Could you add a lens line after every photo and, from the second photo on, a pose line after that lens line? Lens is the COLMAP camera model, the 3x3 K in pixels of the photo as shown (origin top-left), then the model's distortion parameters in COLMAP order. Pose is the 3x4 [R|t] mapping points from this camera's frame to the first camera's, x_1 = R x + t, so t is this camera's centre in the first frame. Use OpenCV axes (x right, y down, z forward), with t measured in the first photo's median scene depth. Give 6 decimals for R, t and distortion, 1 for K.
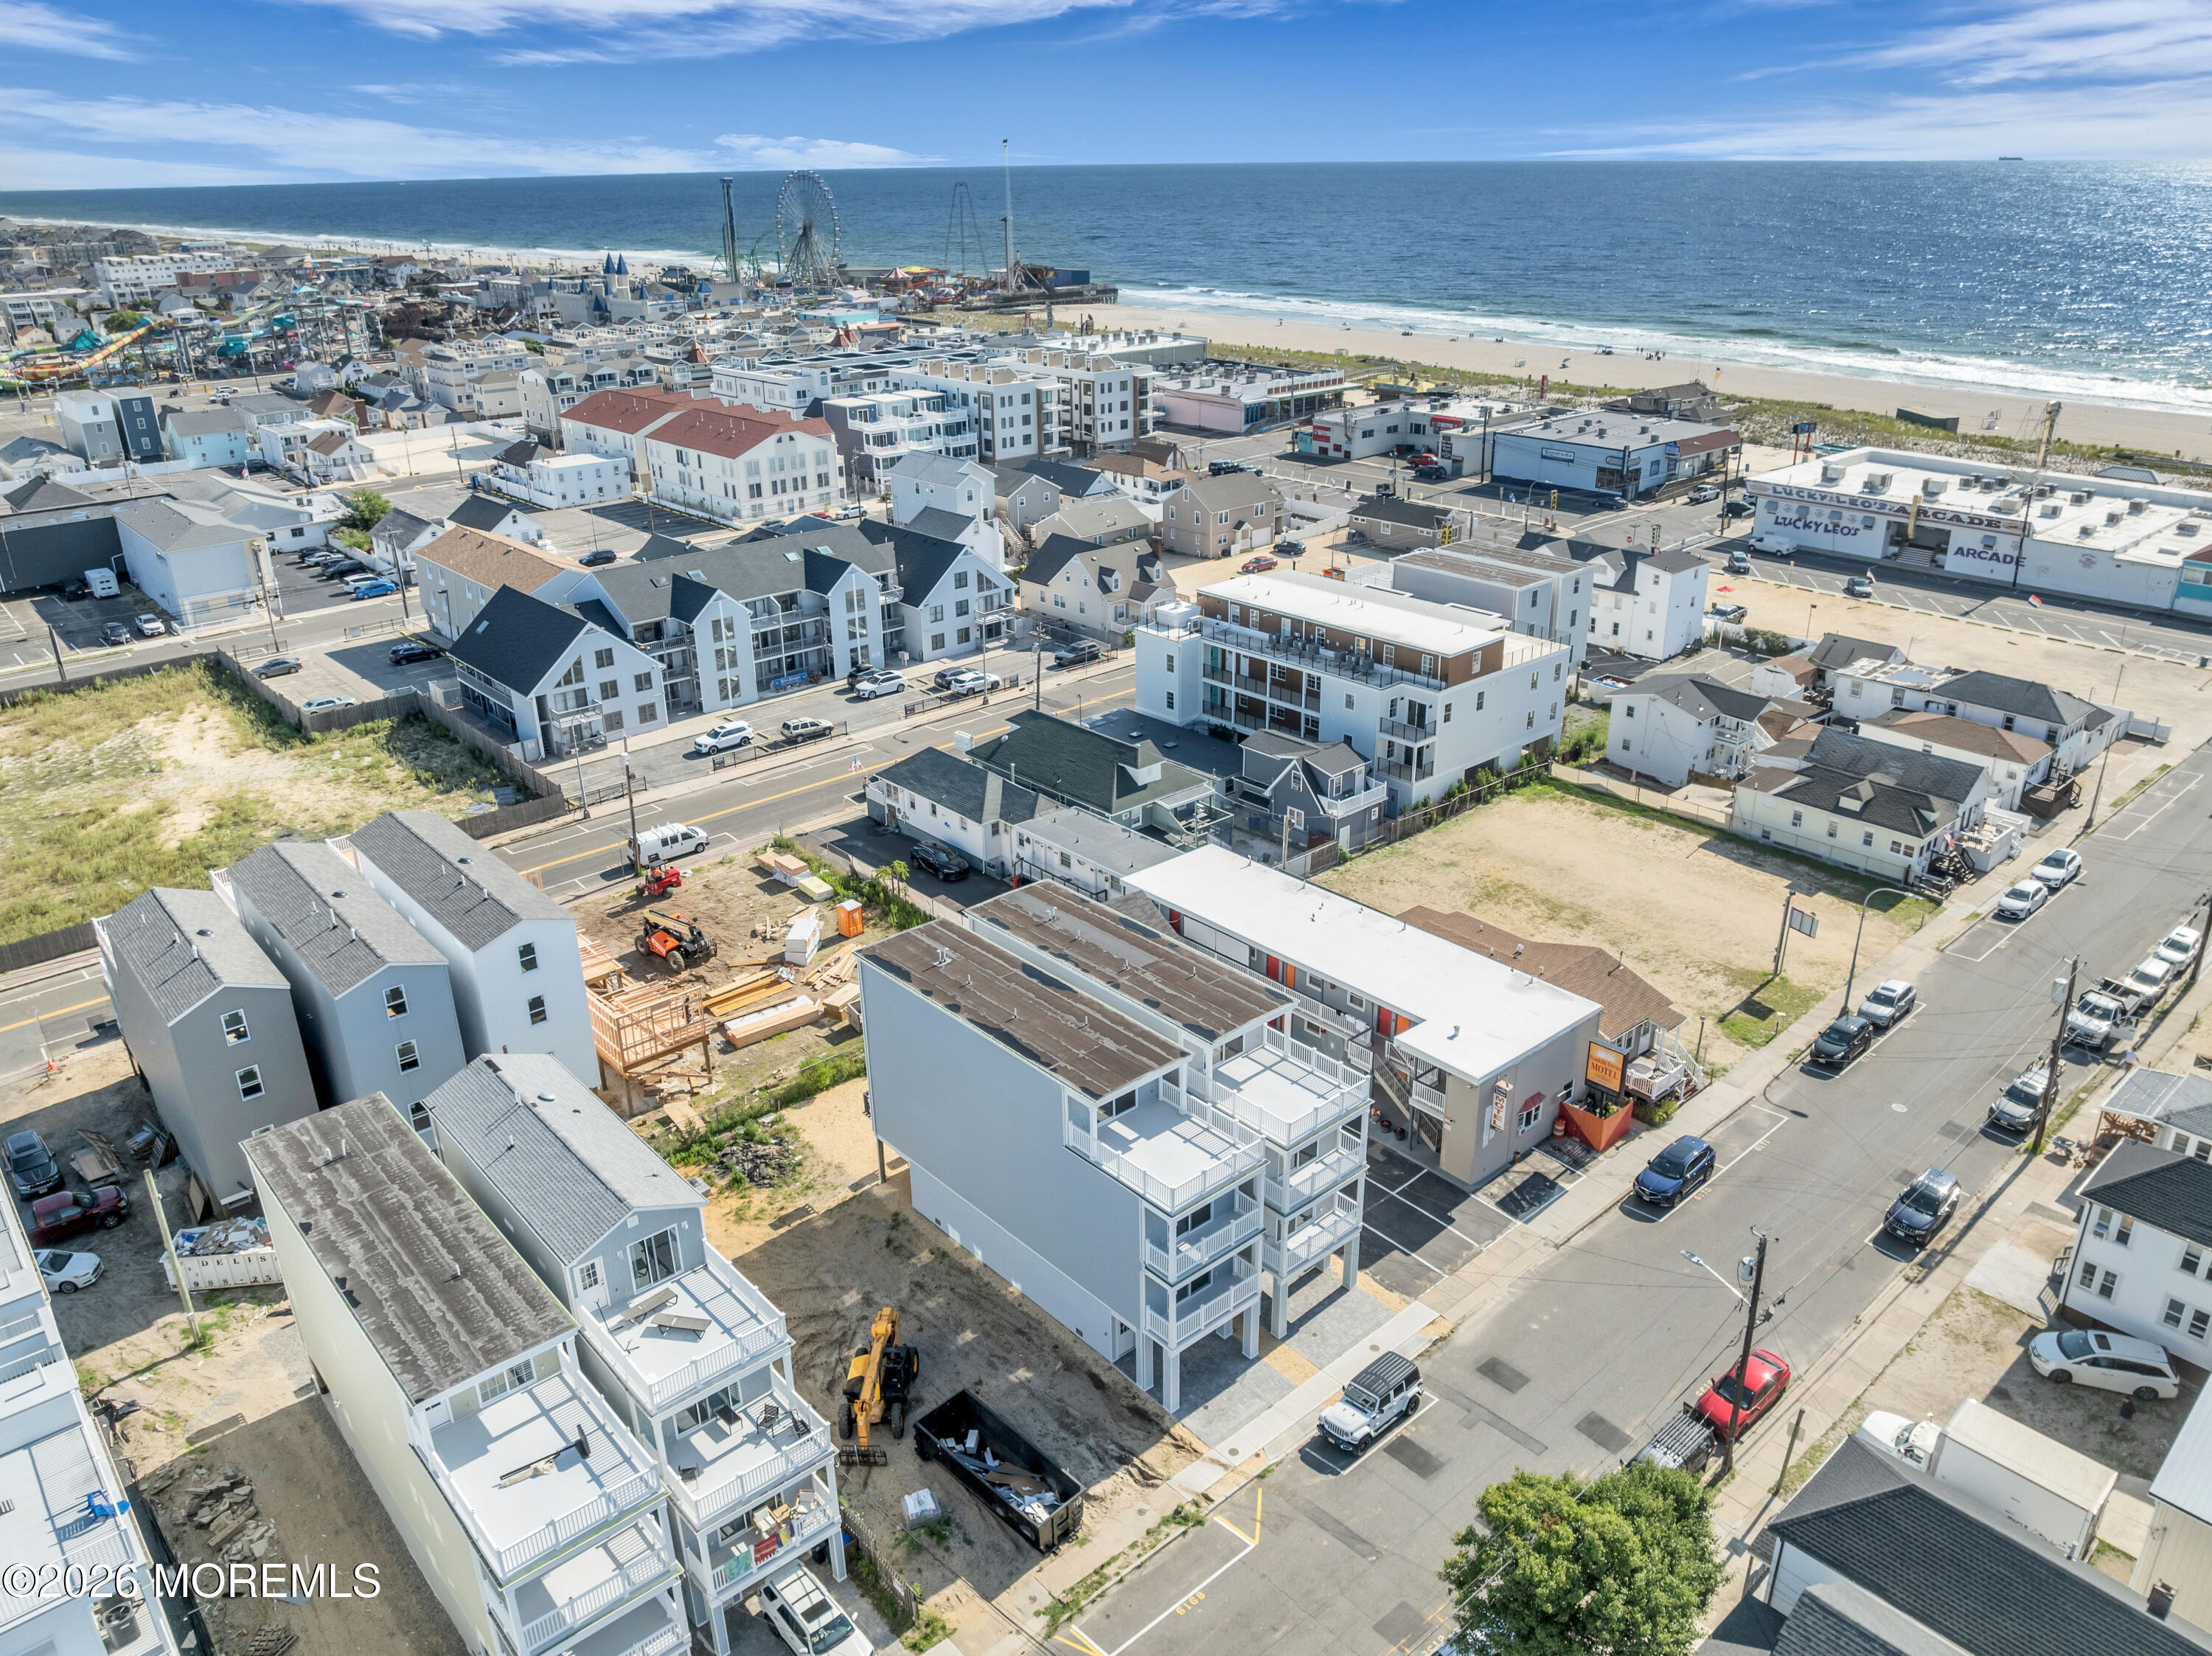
lens RADIAL K [[1566.1, 0, 1112.3], [0, 1566.1, 833.7], [0, 0, 1]] dist [-0.040165, 0.003970]
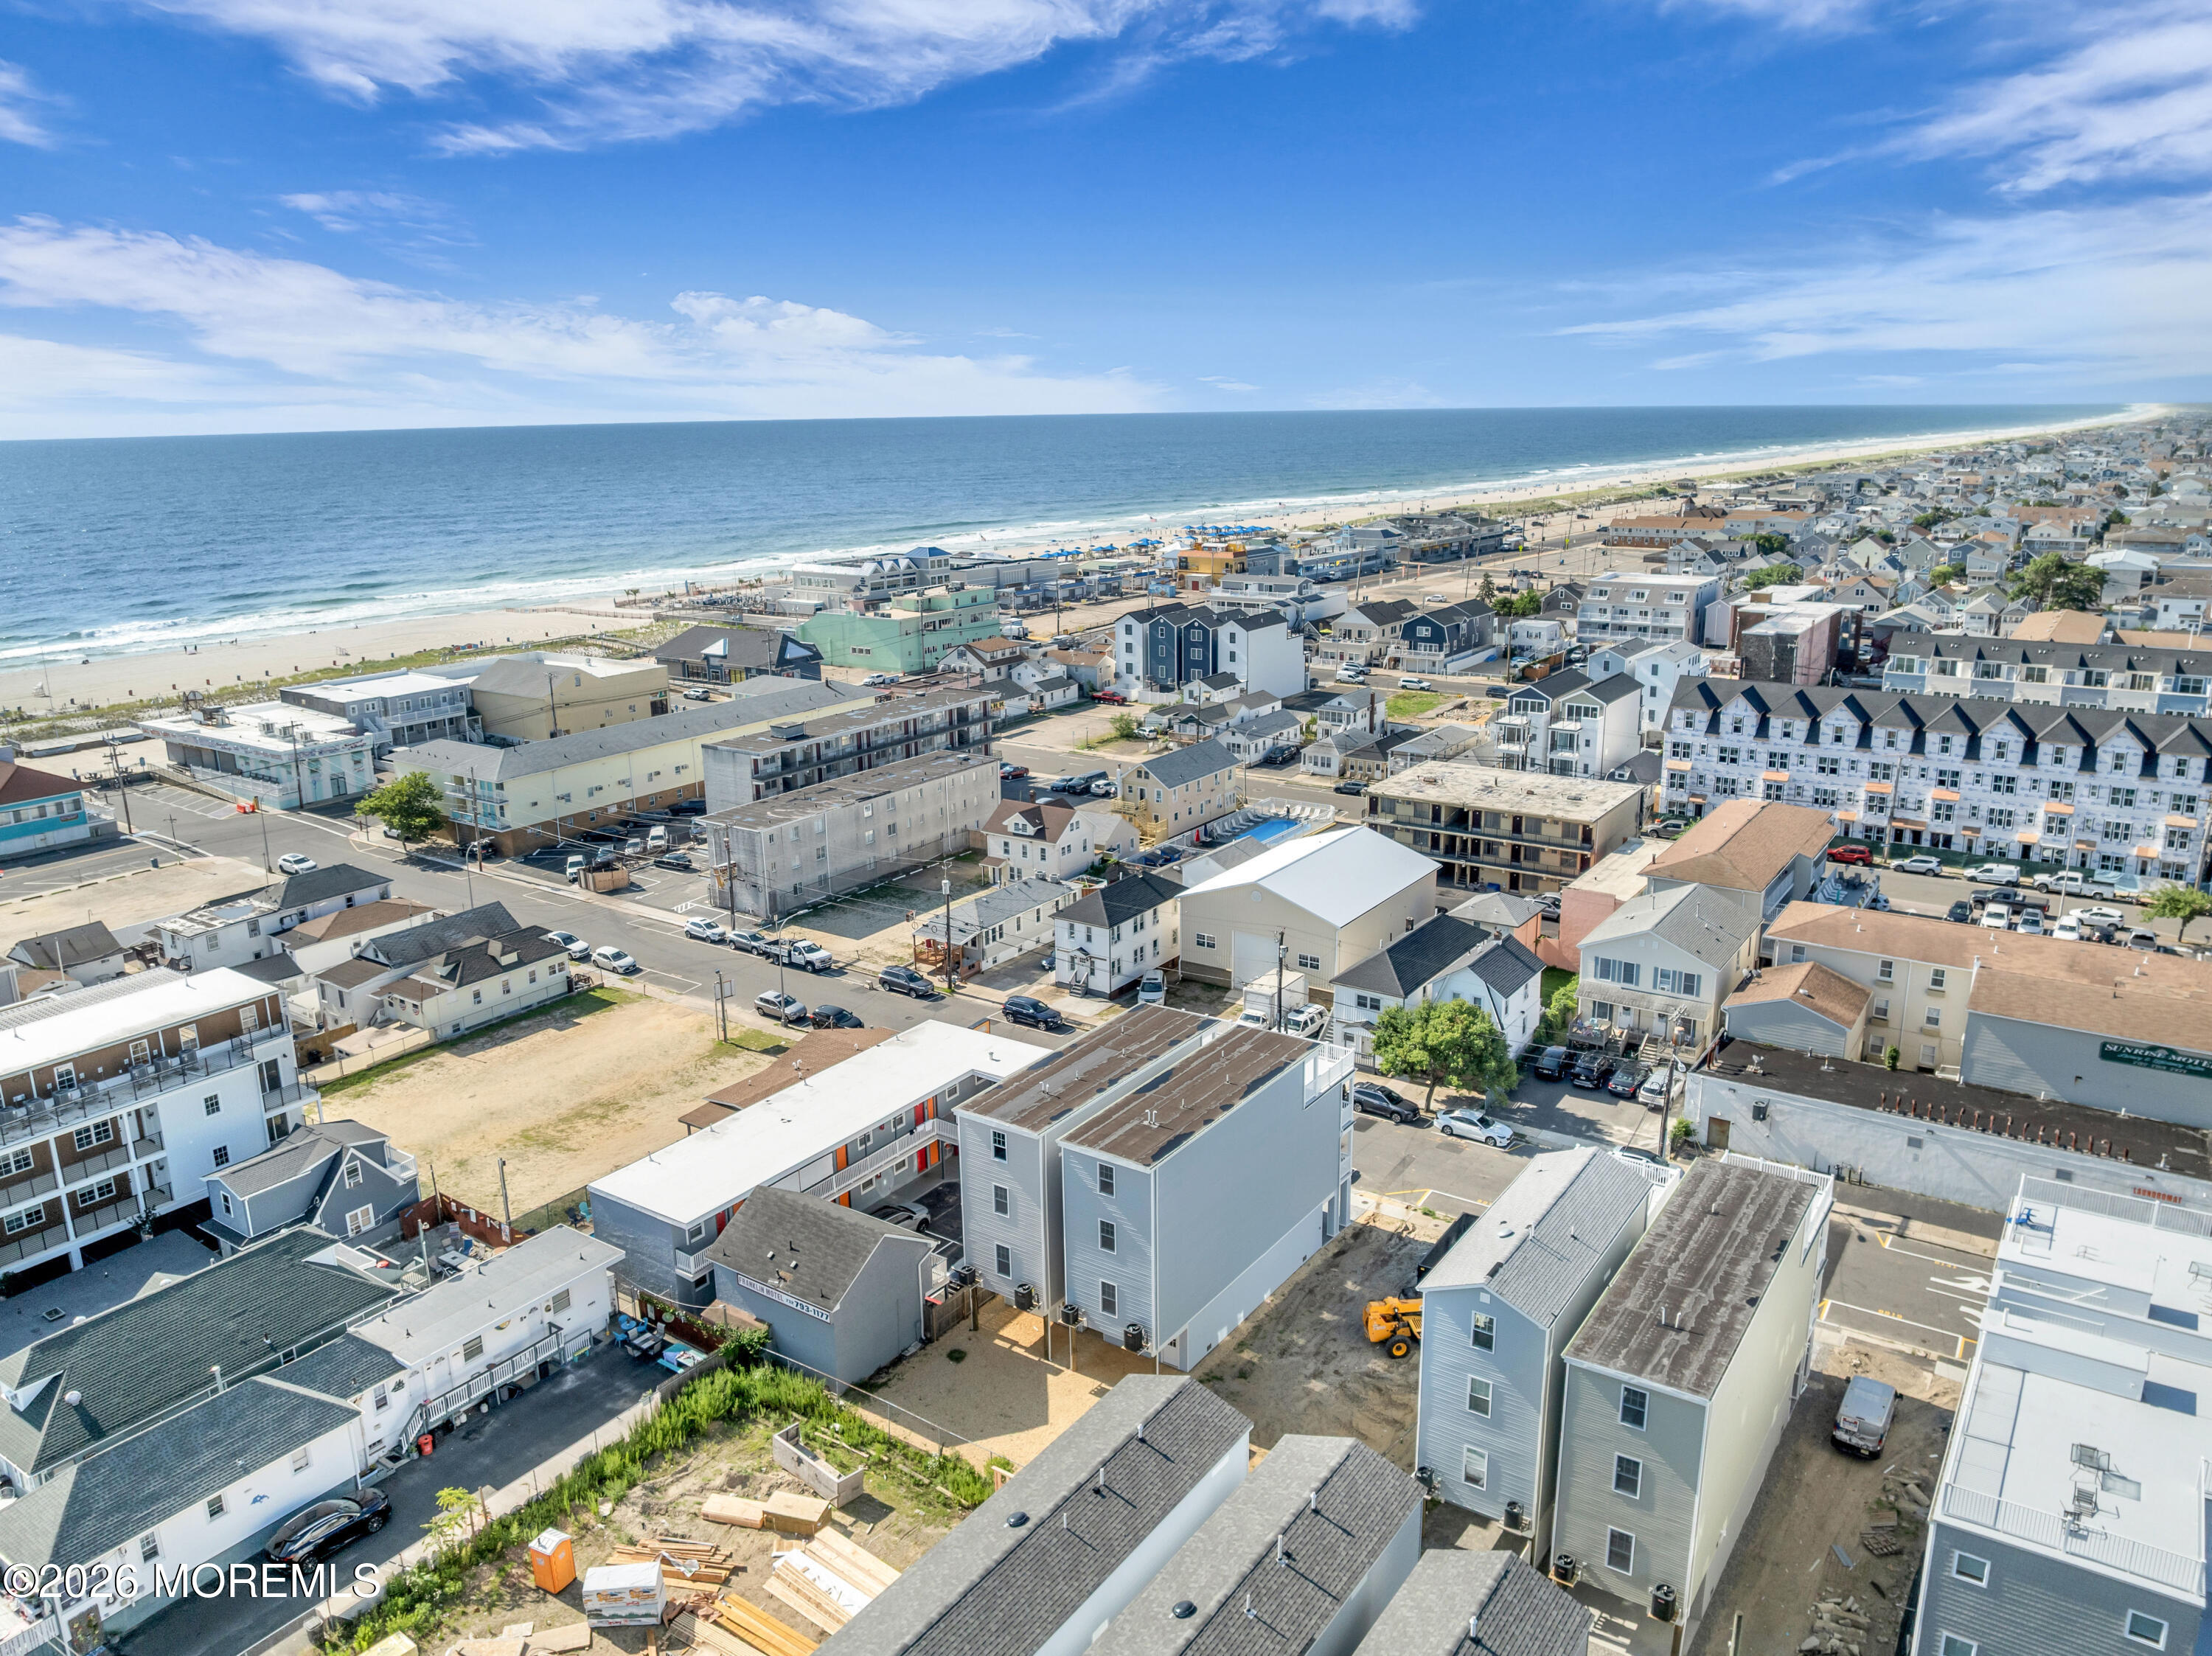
lens RADIAL K [[1559.6, 0, 1110.9], [0, 1559.6, 828.9], [0, 0, 1]] dist [-0.037017, -0.001654]
pose [[-0.237807, -0.234939, 0.942471, -0.607007], [0.403238, 0.858861, 0.315843, -0.250700], [-0.883655, 0.455150, -0.109506, 0.607292]]
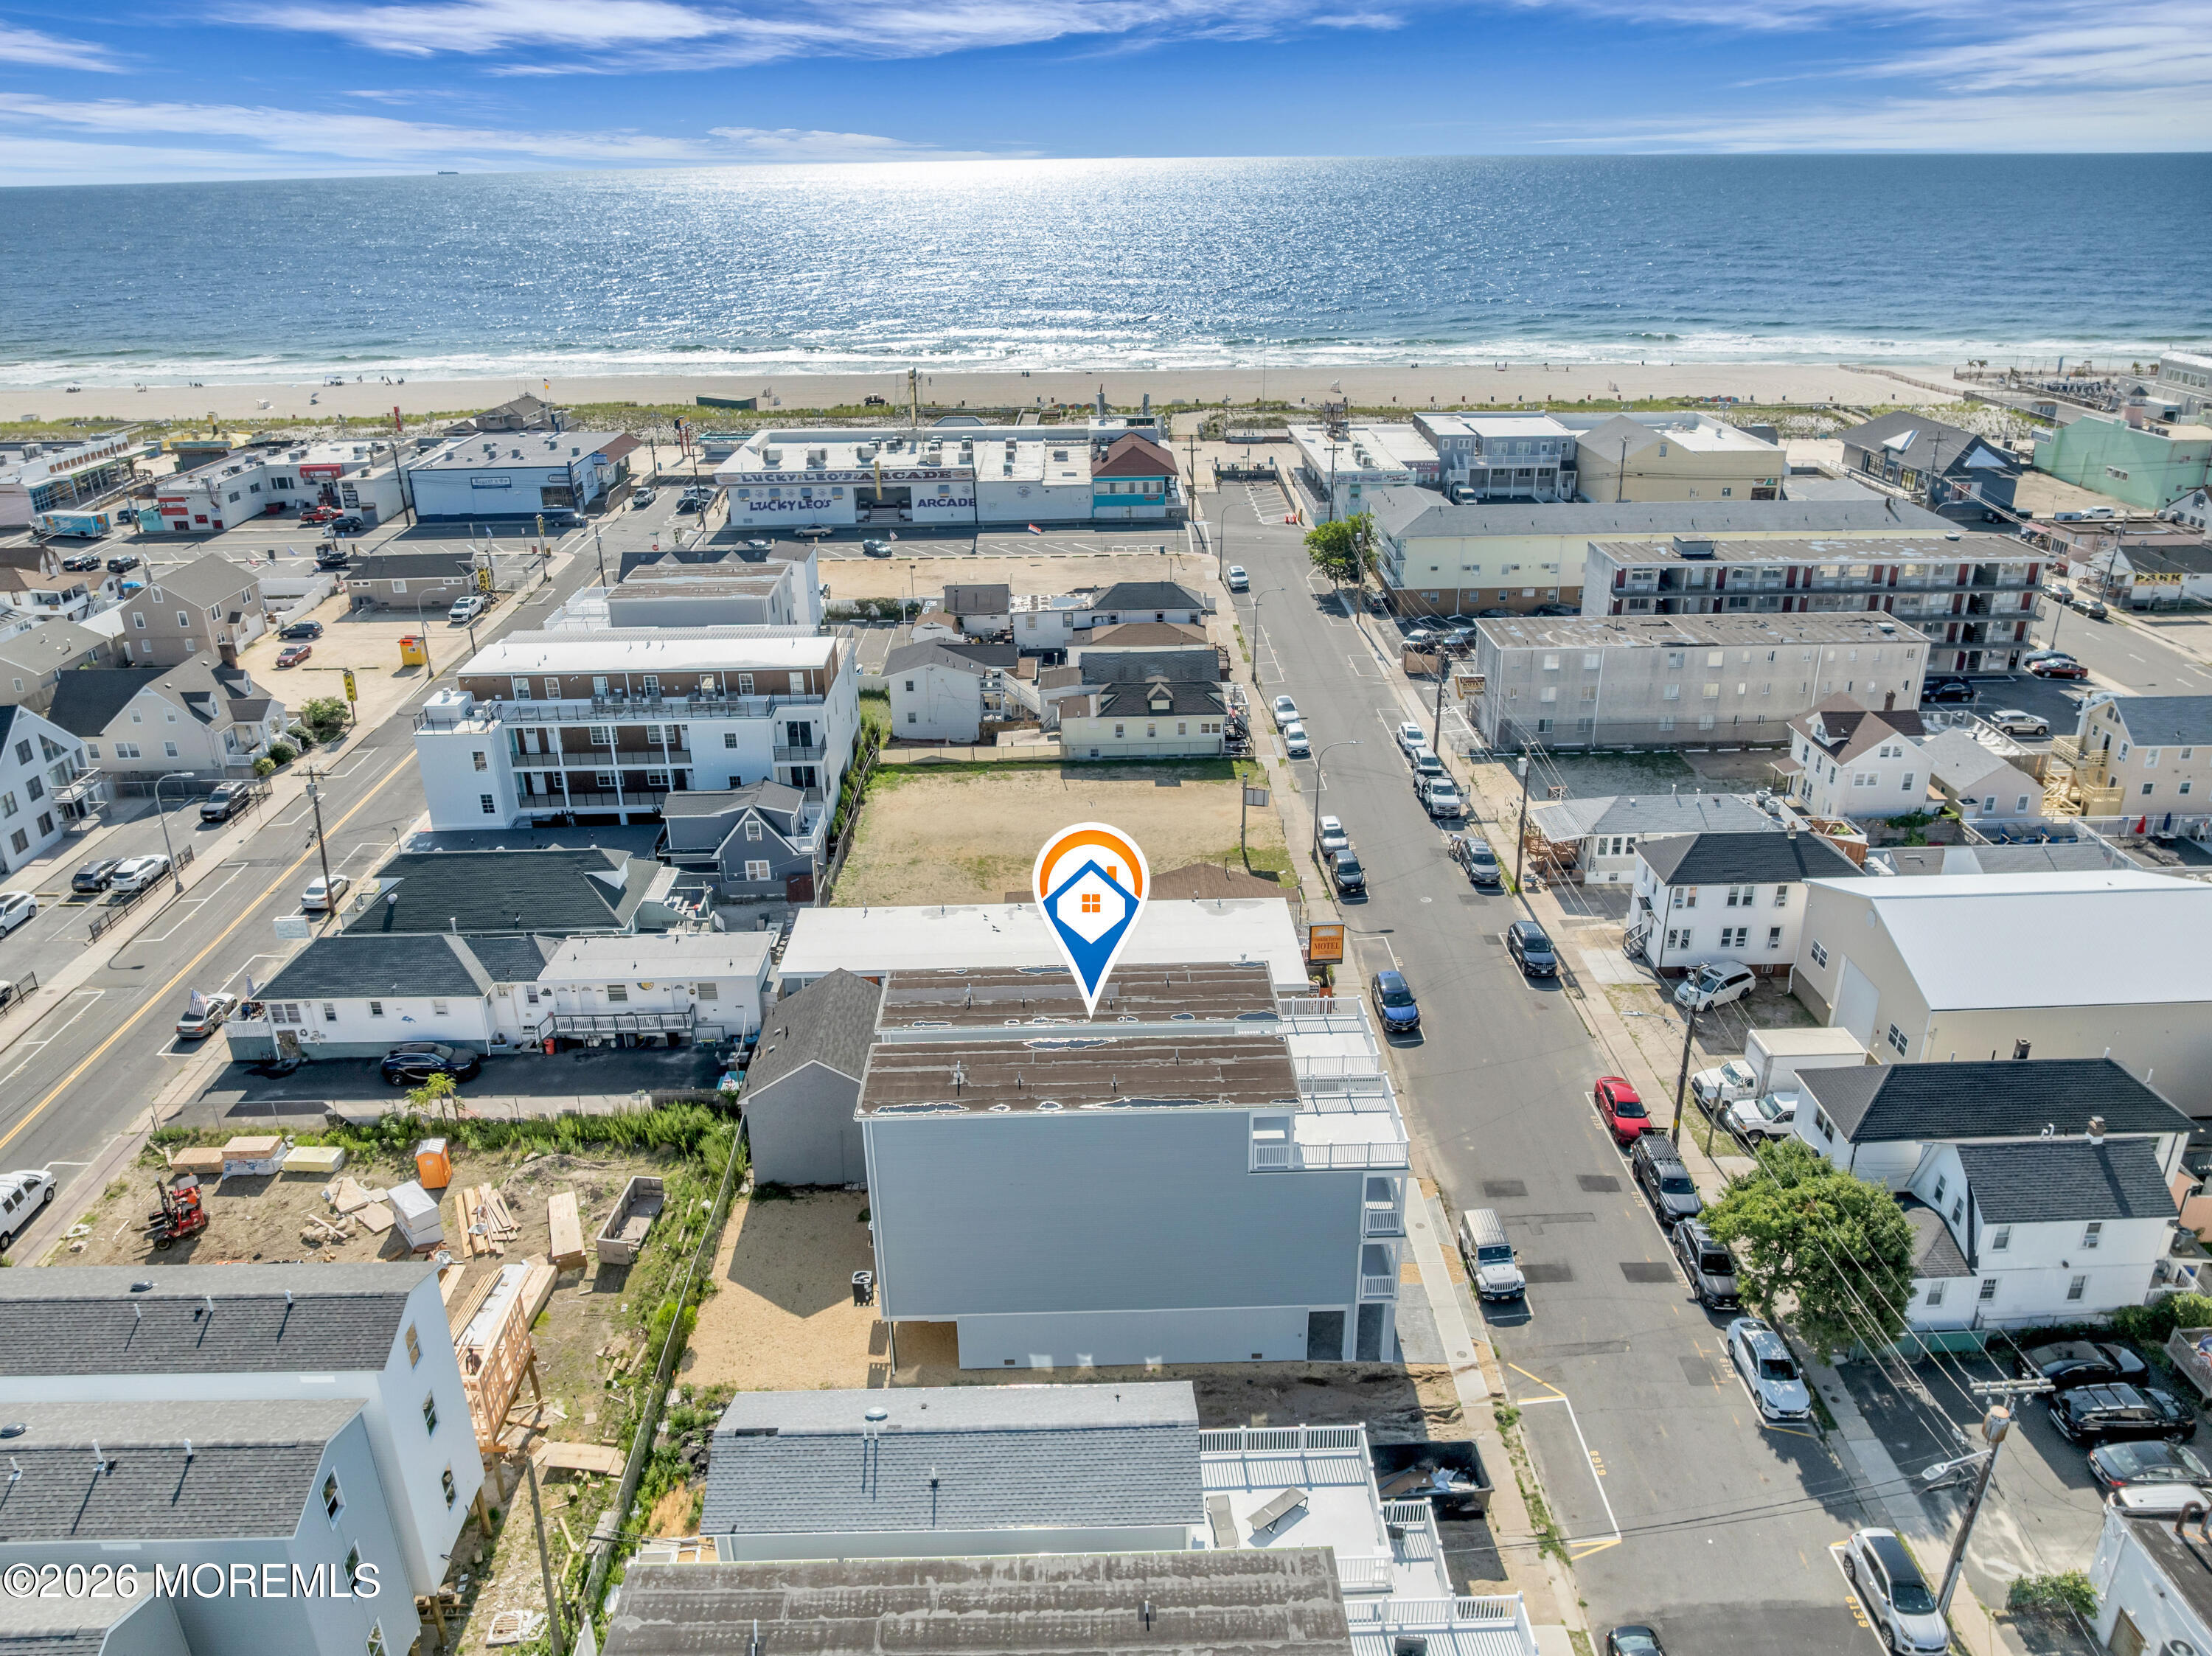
lens RADIAL K [[1566.1, 0, 1112.3], [0, 1566.1, 833.7], [0, 0, 1]] dist [-0.040165, 0.003970]
pose [[0.648566, -0.300215, 0.699452, -0.357273], [0.307110, 0.944024, 0.120421, -0.071277], [-0.696452, 0.136708, 0.704461, 0.181025]]
